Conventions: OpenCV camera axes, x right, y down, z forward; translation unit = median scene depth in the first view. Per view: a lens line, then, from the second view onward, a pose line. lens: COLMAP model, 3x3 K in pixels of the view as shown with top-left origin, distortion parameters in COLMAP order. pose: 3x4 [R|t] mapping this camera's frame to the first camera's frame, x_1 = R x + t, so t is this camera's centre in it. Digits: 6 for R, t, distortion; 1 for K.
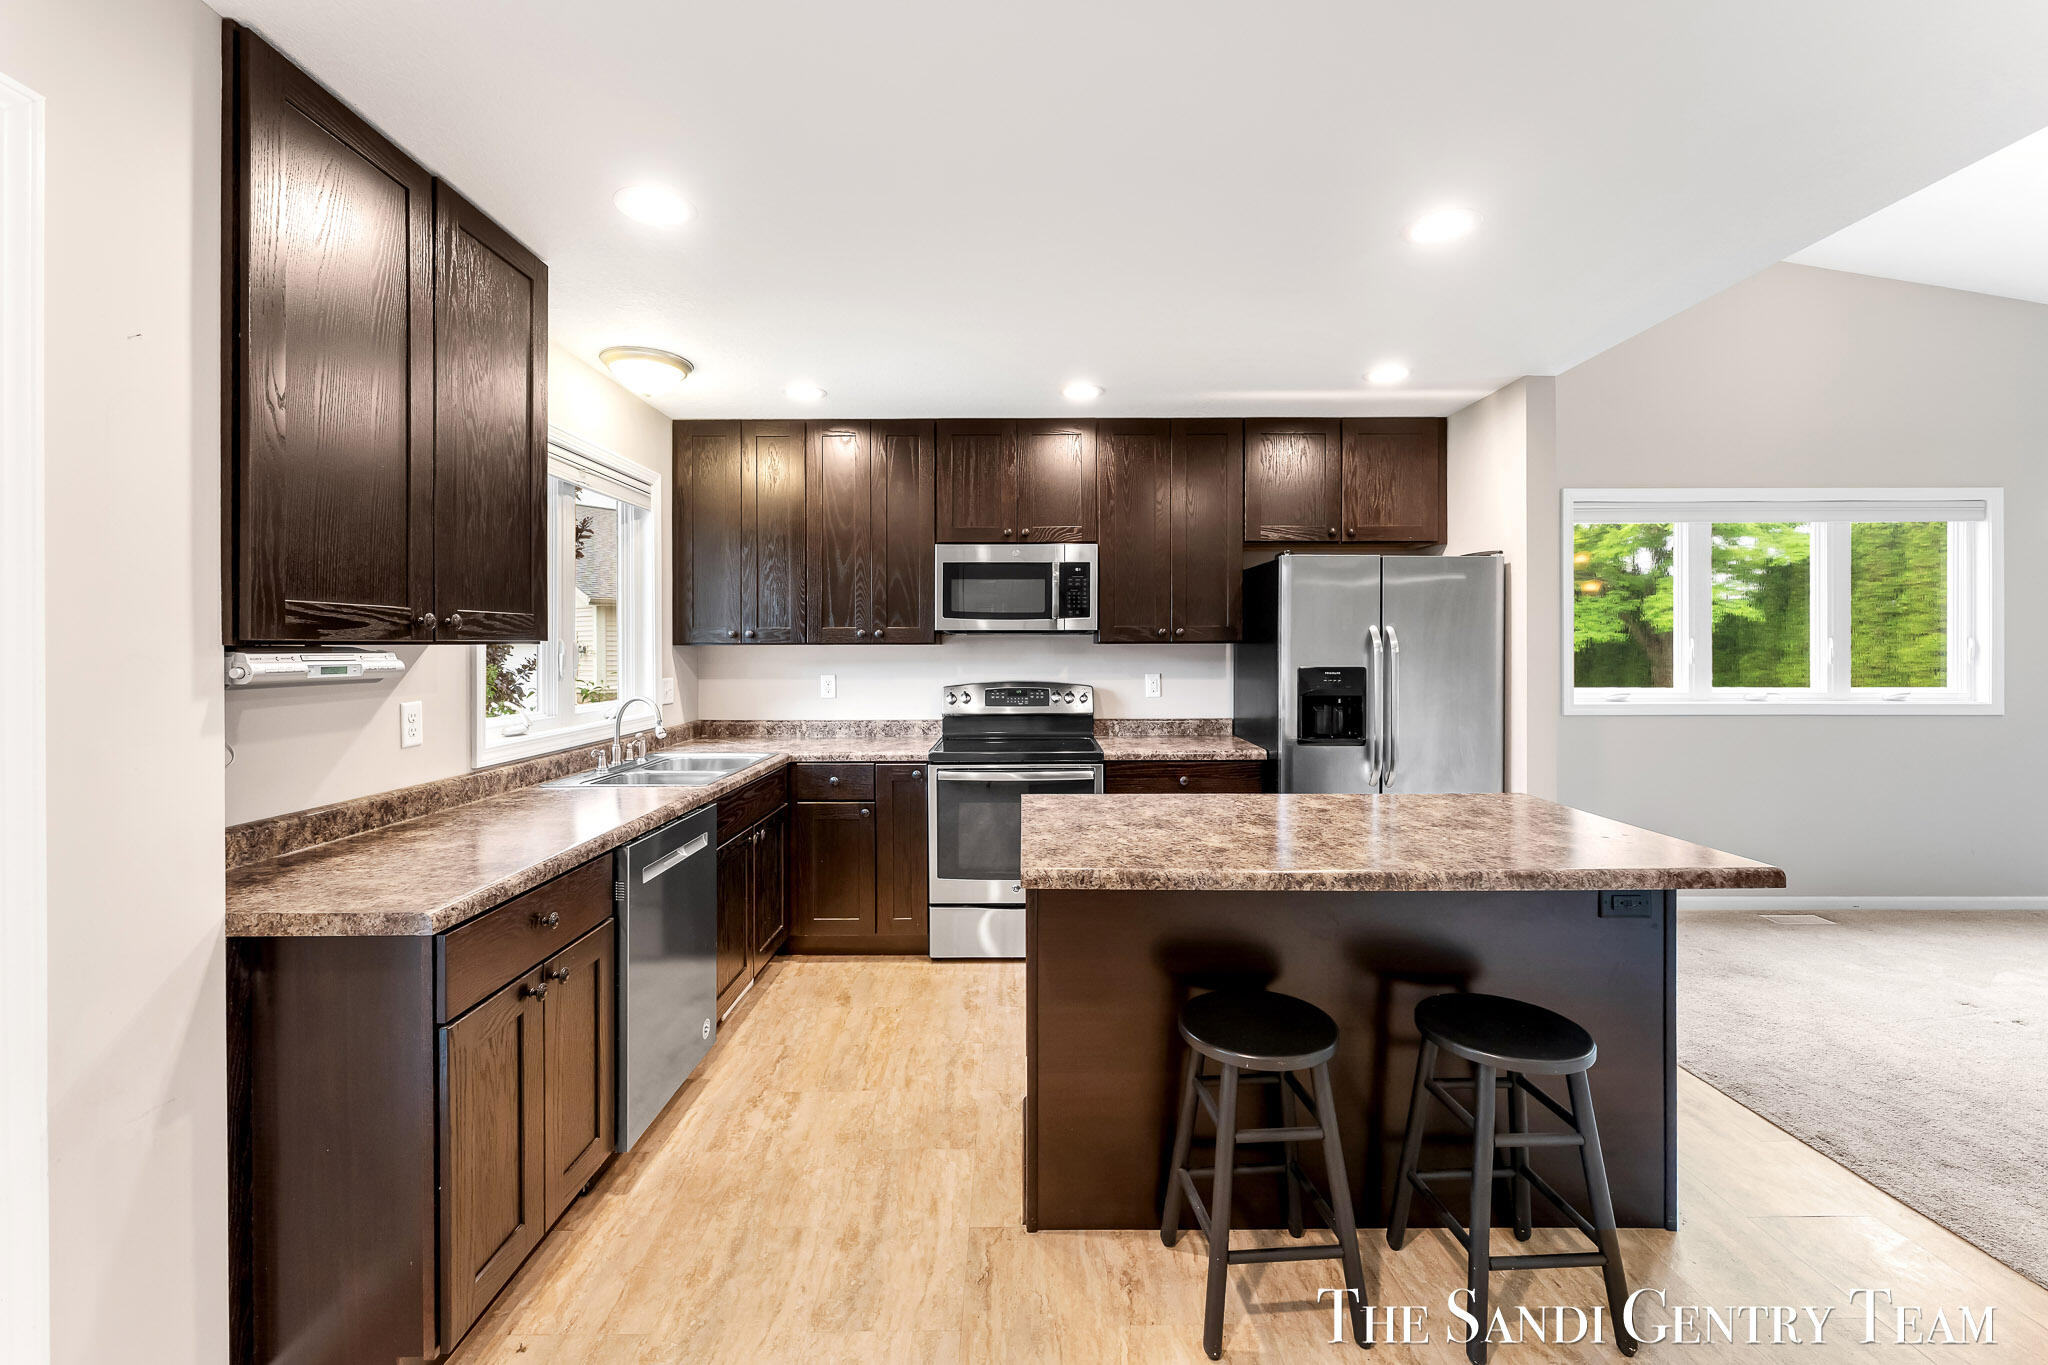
lens RADIAL K [[832.4, 0, 1031.1], [0, 832.4, 655.7], [0, 0, 1]] dist [-0.000376, 0.000197]
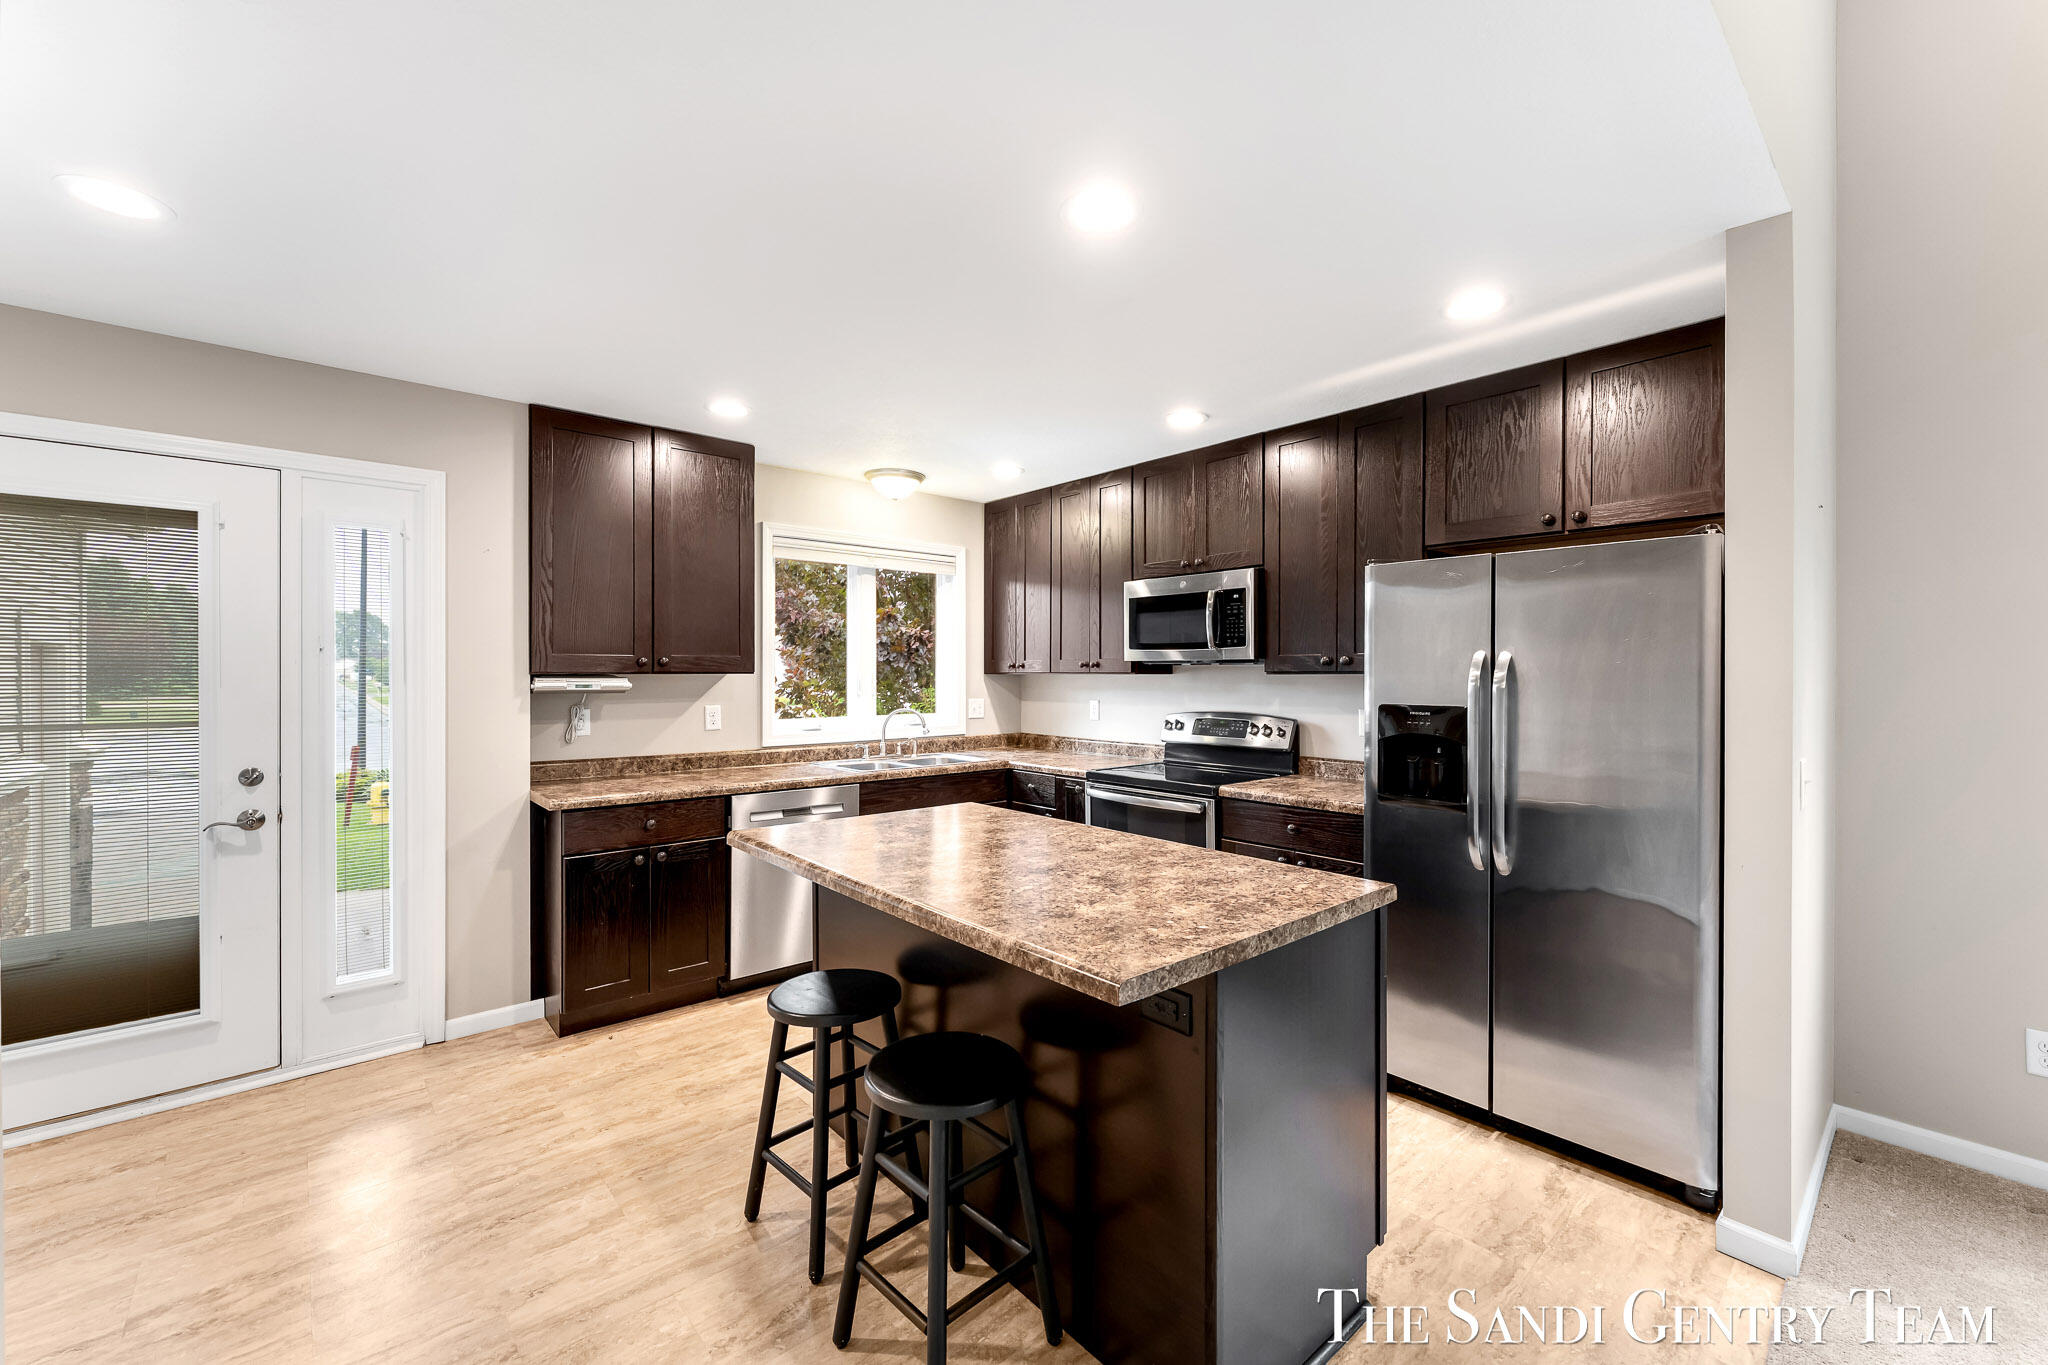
lens RADIAL K [[832.4, 0, 1030.0], [0, 832.4, 680.5], [0, 0, 1]] dist [-0.000376, 0.000197]
pose [[0.653307, 0.009789, -0.757030, 0.638492], [-0.011298, 0.999931, 0.003181, -0.007358], [0.757009, 0.006475, 0.653373, 0.200212]]
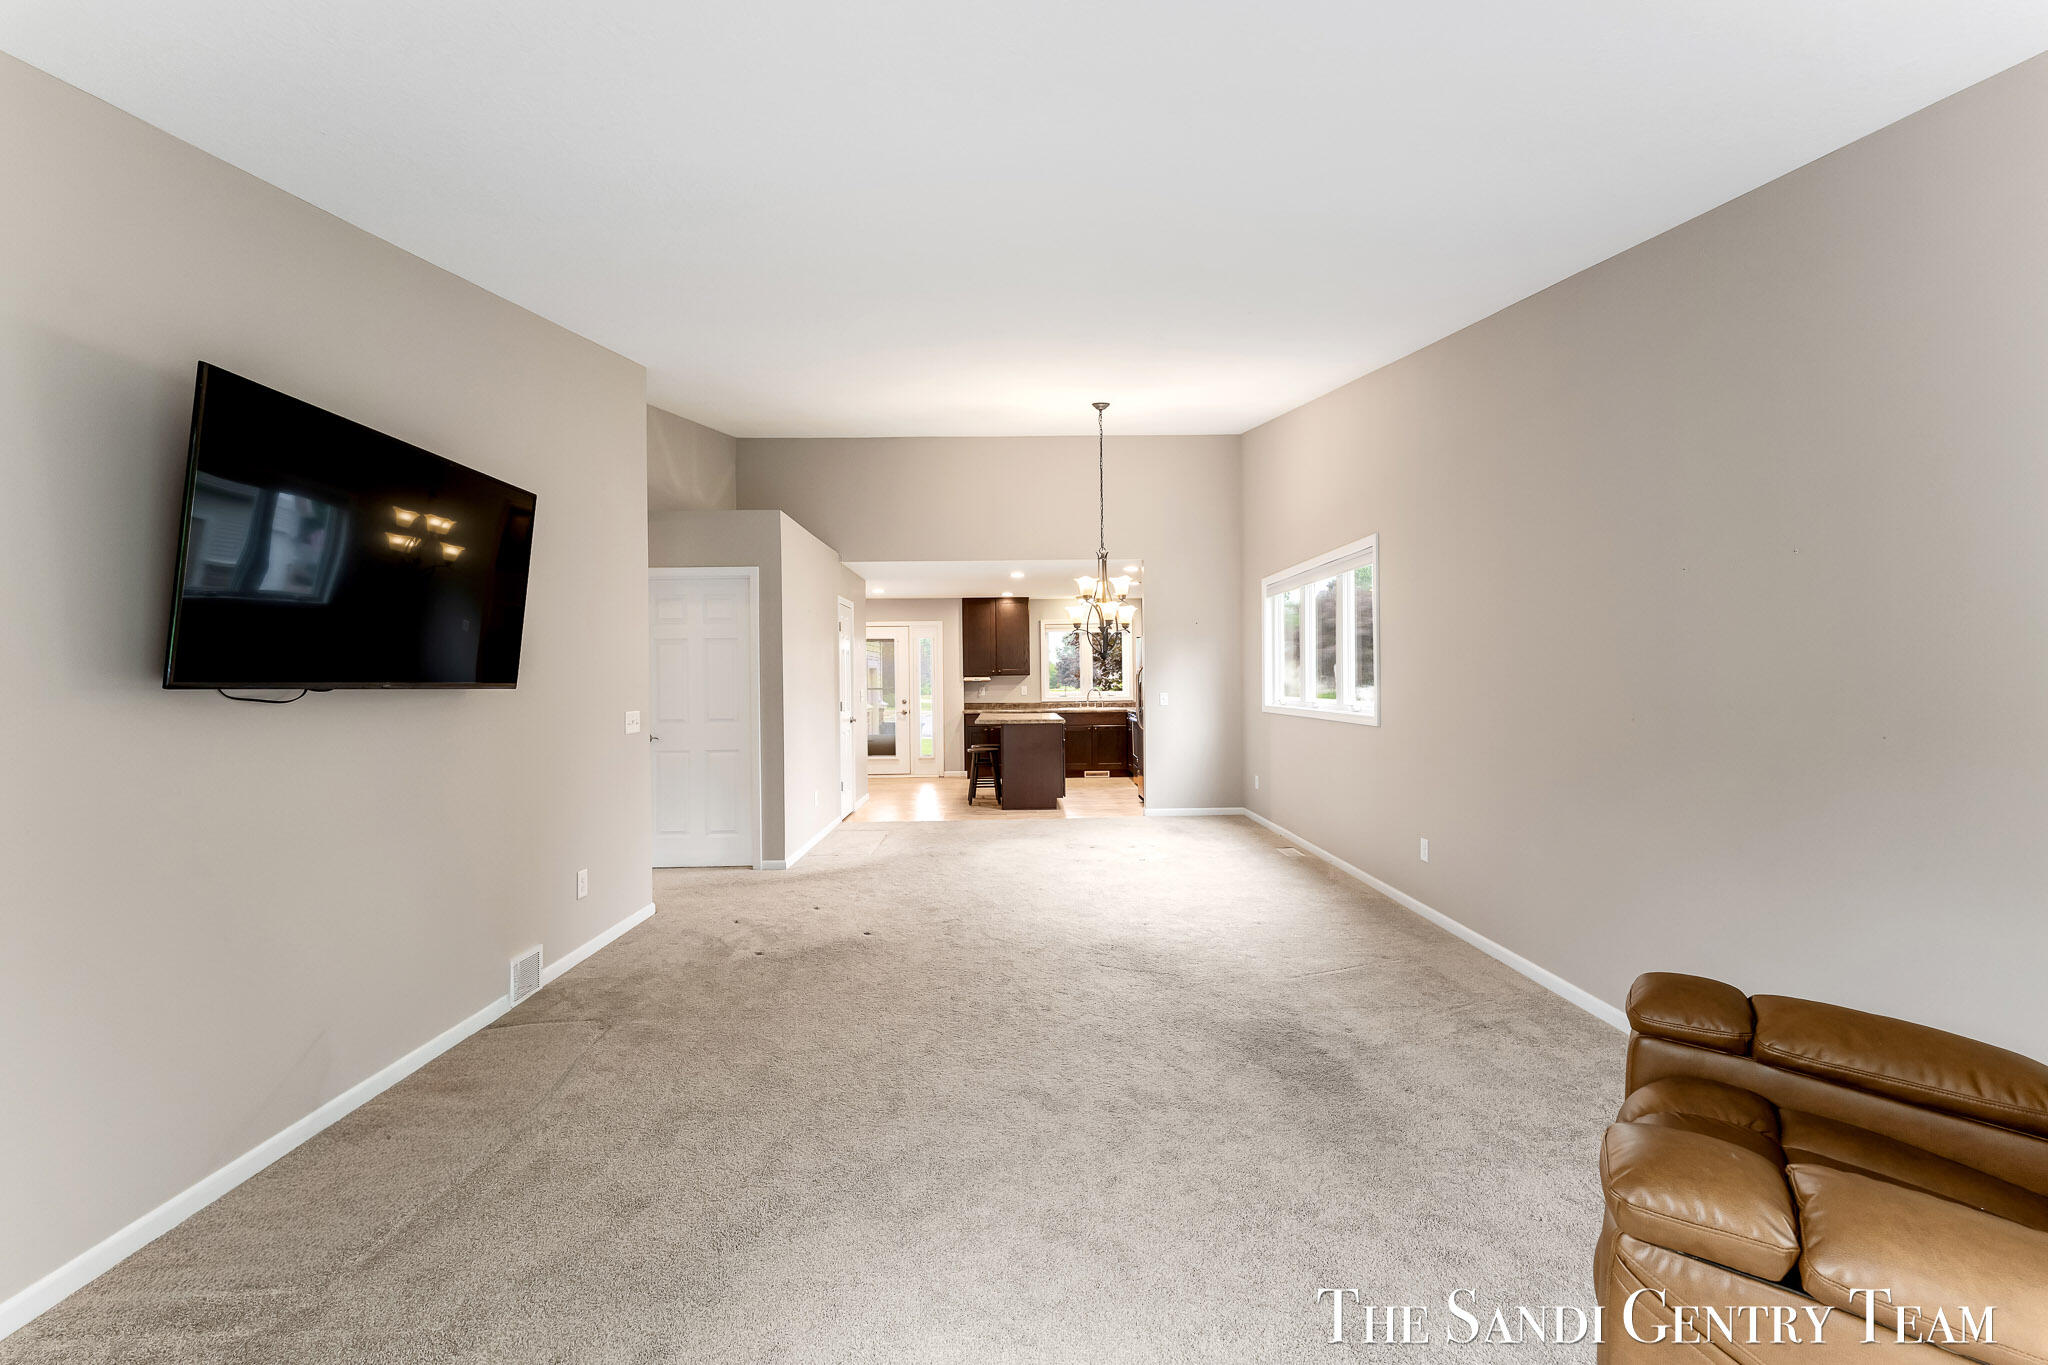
lens RADIAL K [[832.4, 0, 1024.4], [0, 832.4, 685.2], [0, 0, 1]] dist [-0.000376, 0.000197]
pose [[0.008476, 0.008661, -0.999927, 2.642503], [0.002042, 0.999960, 0.008679, 0.001324], [0.999962, -0.002115, 0.008458, 0.567273]]
